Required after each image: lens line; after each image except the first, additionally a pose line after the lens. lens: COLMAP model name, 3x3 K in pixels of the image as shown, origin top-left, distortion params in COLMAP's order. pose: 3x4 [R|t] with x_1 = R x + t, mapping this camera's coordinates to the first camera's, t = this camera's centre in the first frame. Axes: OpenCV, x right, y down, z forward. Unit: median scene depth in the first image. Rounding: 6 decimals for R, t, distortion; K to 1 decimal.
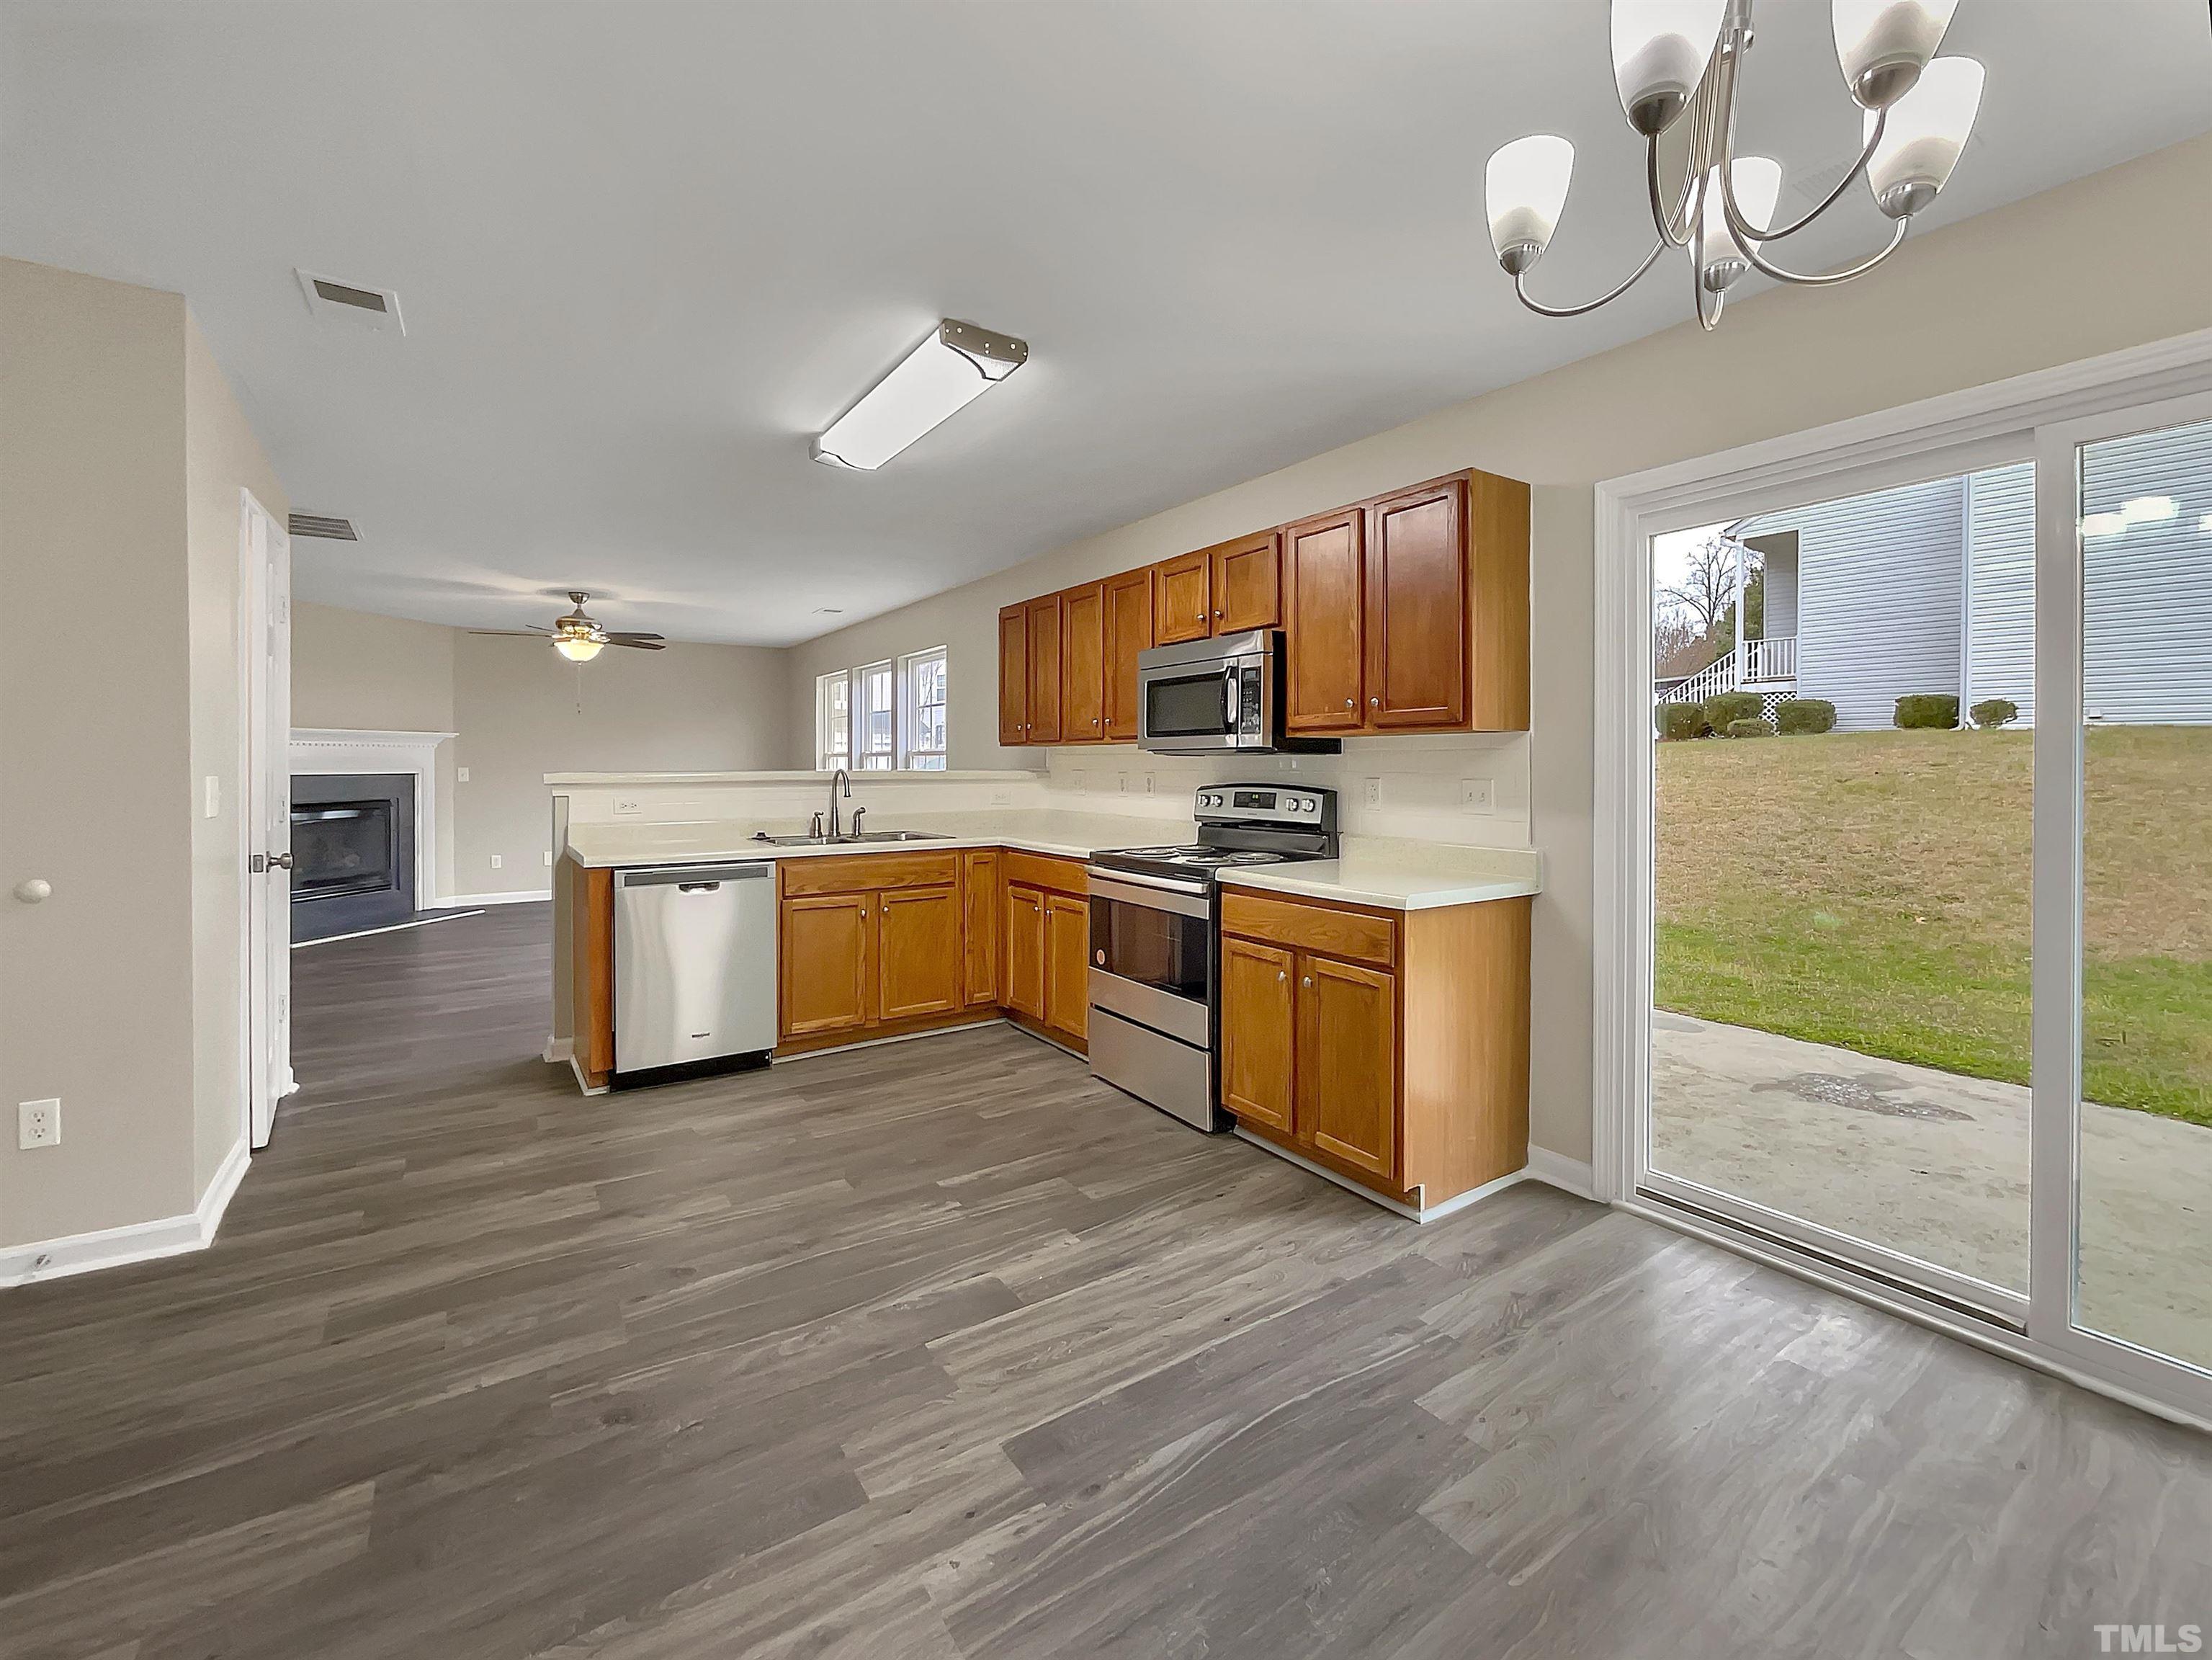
lens RADIAL K [[938.6, 0, 1104.8], [0, 938.6, 779.9], [0, 0, 1]] dist [-0.009974, 0.011126]
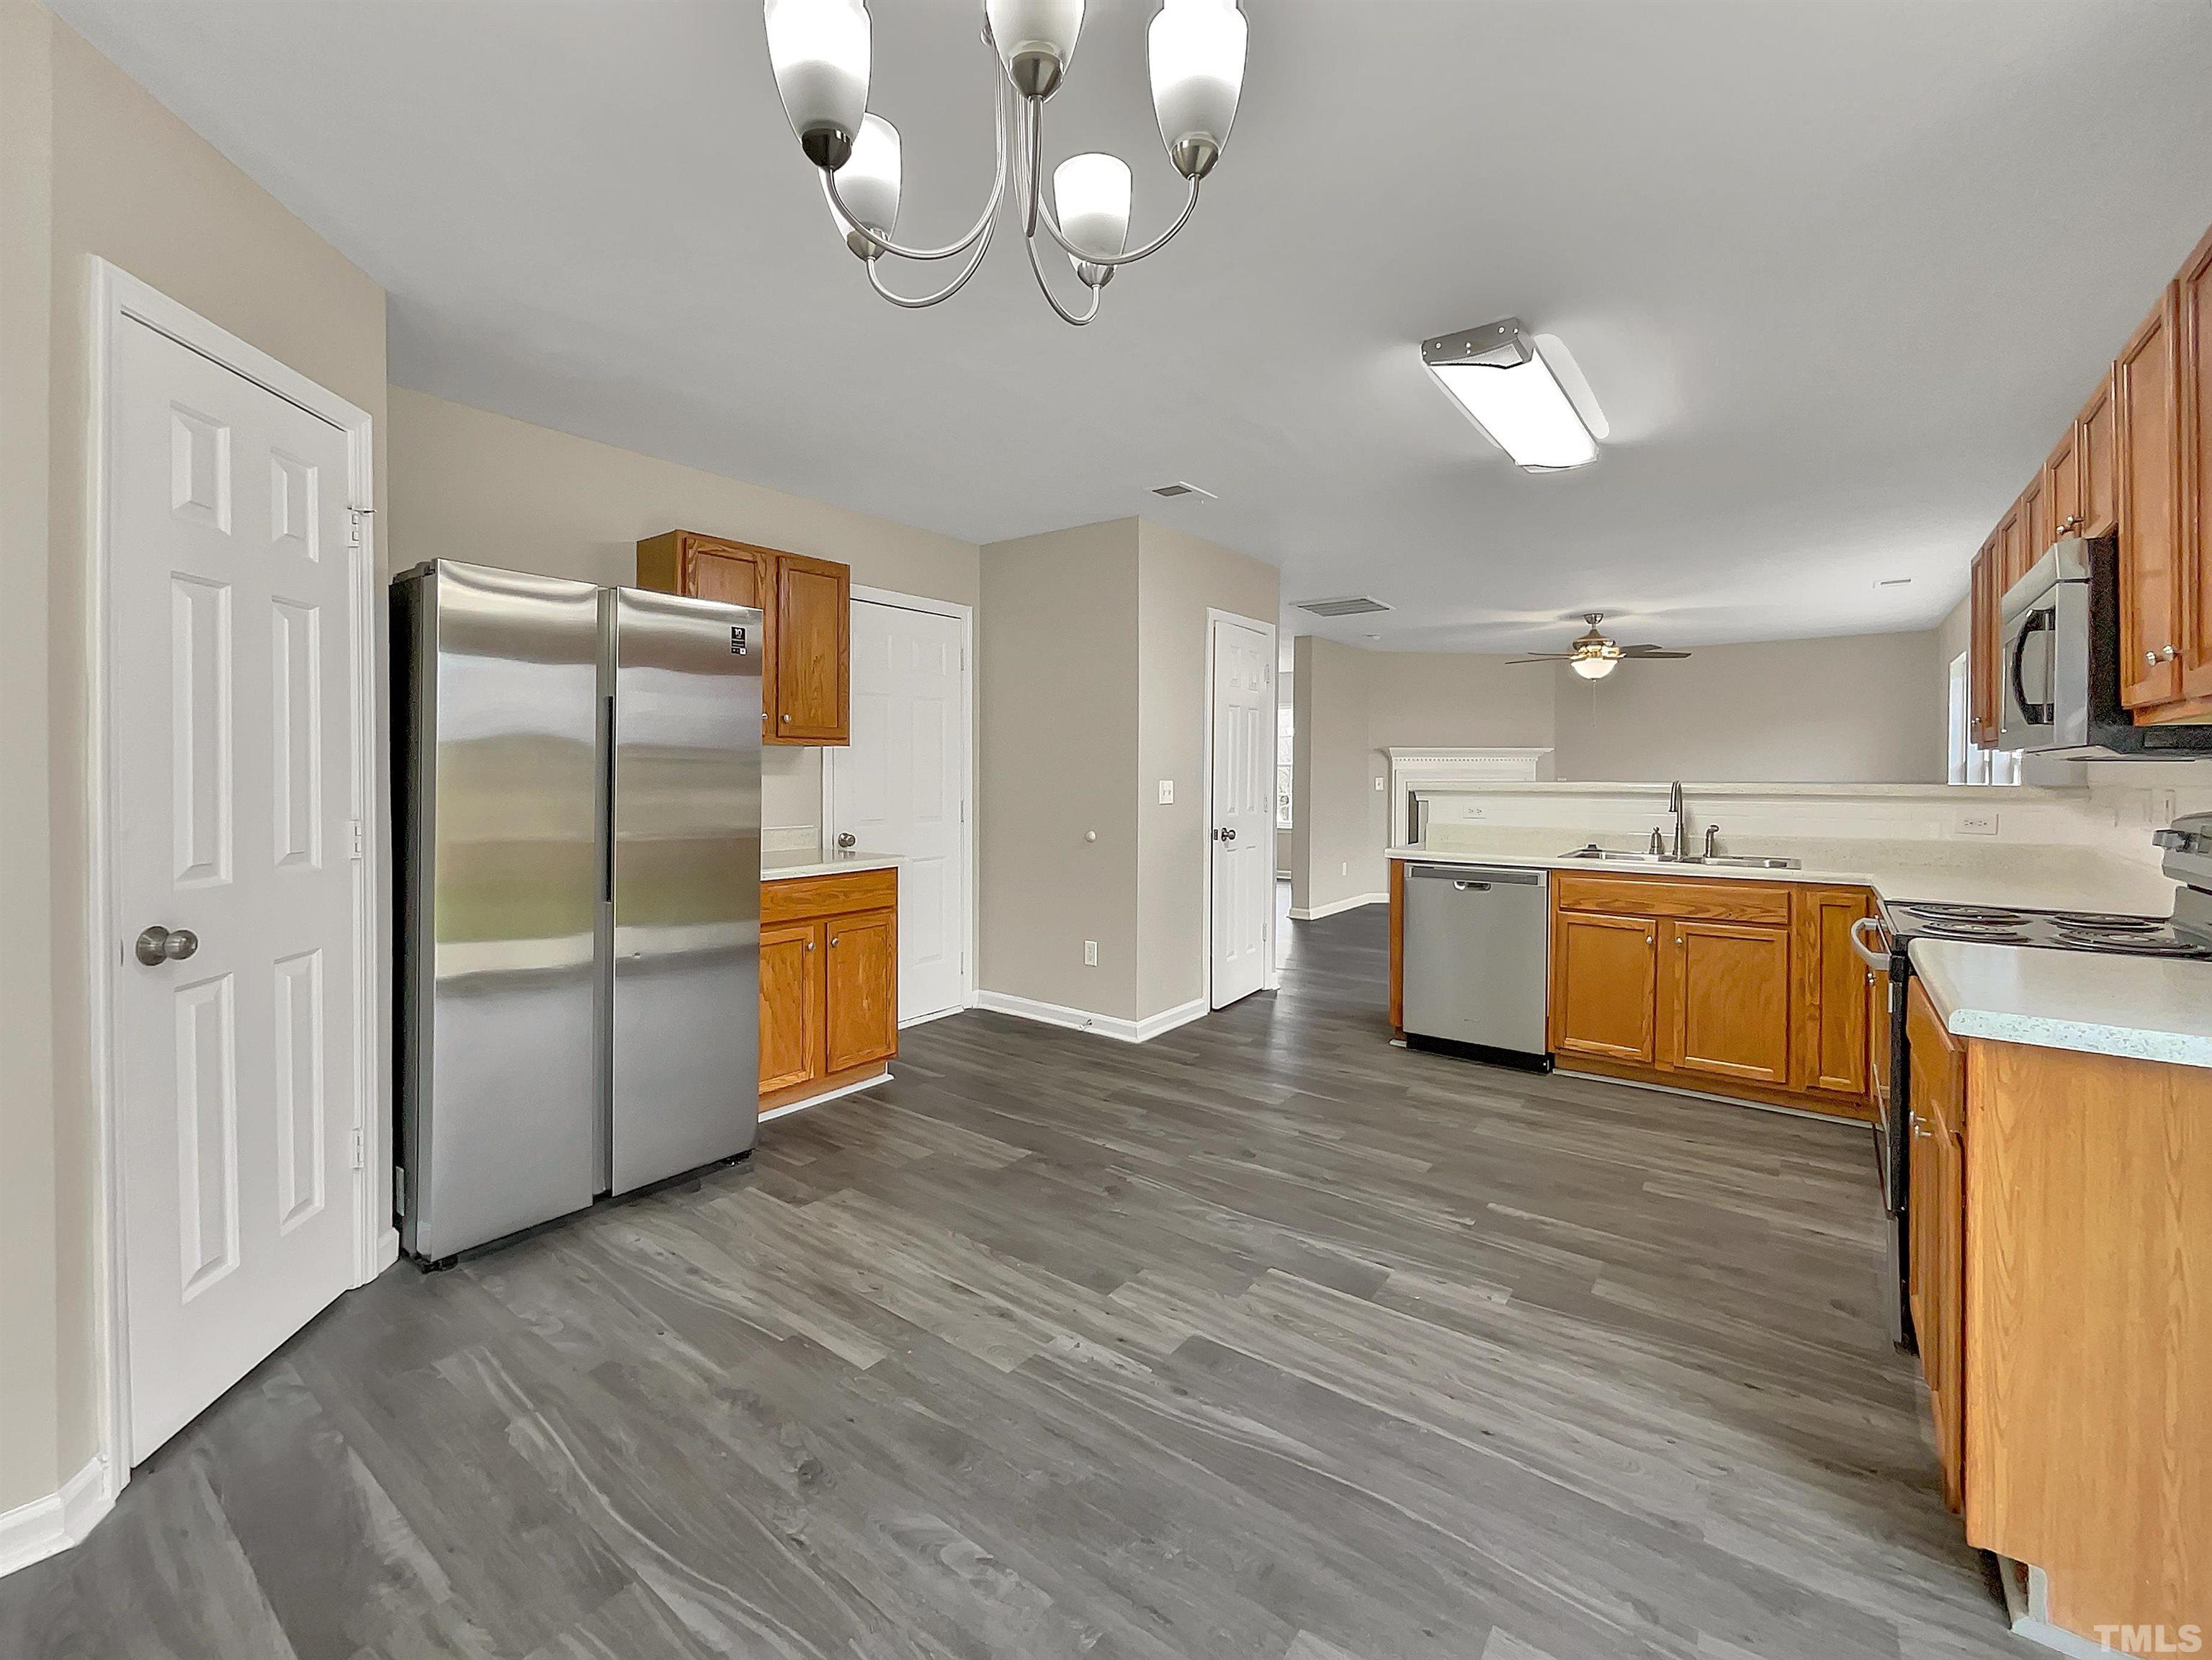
lens RADIAL K [[938.6, 0, 1104.8], [0, 938.6, 779.9], [0, 0, 1]] dist [-0.009974, 0.011126]
pose [[0.334275, 0.007081, -0.942449, 0.500634], [-0.019530, 0.999809, 0.000585, -0.002213], [0.942273, 0.018211, 0.334349, 0.240624]]
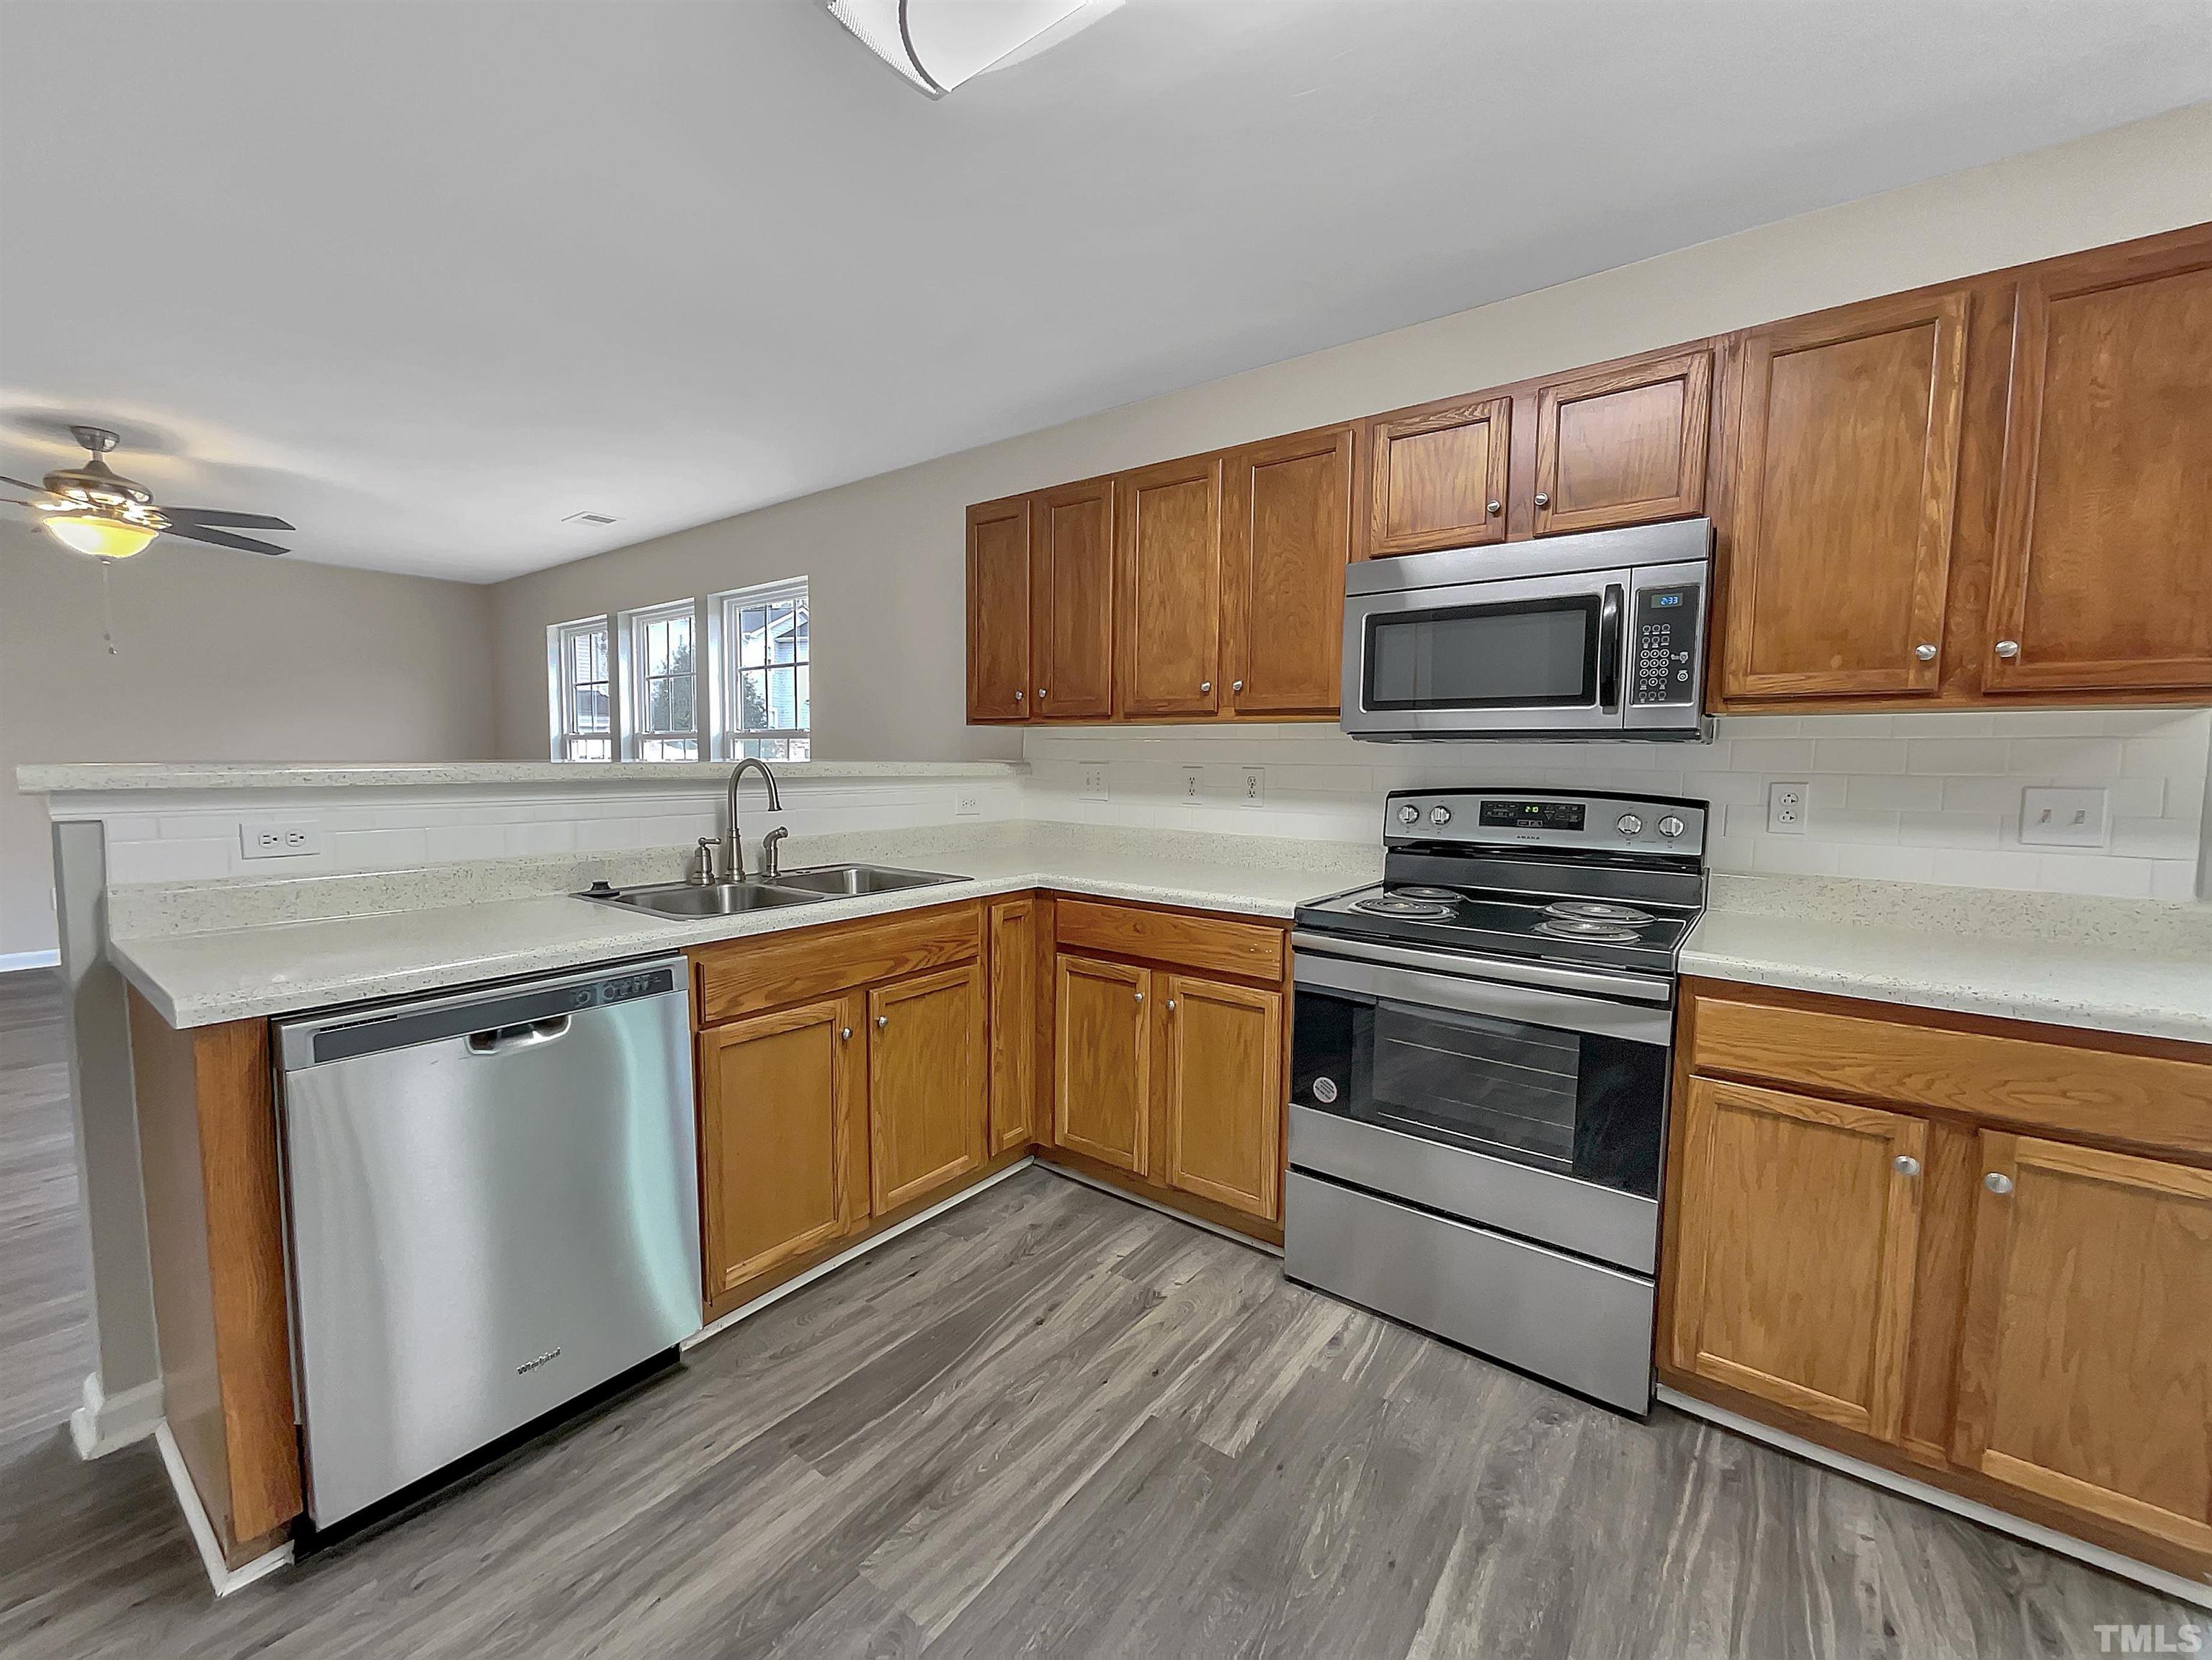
lens RADIAL K [[893.4, 0, 1103.4], [0, 893.4, 832.6], [0, 0, 1]] dist [-0.002356, 0.000048]
pose [[0.946462, -0.017121, 0.322361, -0.336212], [-0.005933, 0.997501, 0.070398, -0.008419], [-0.322761, -0.068541, 0.943995, 0.580057]]
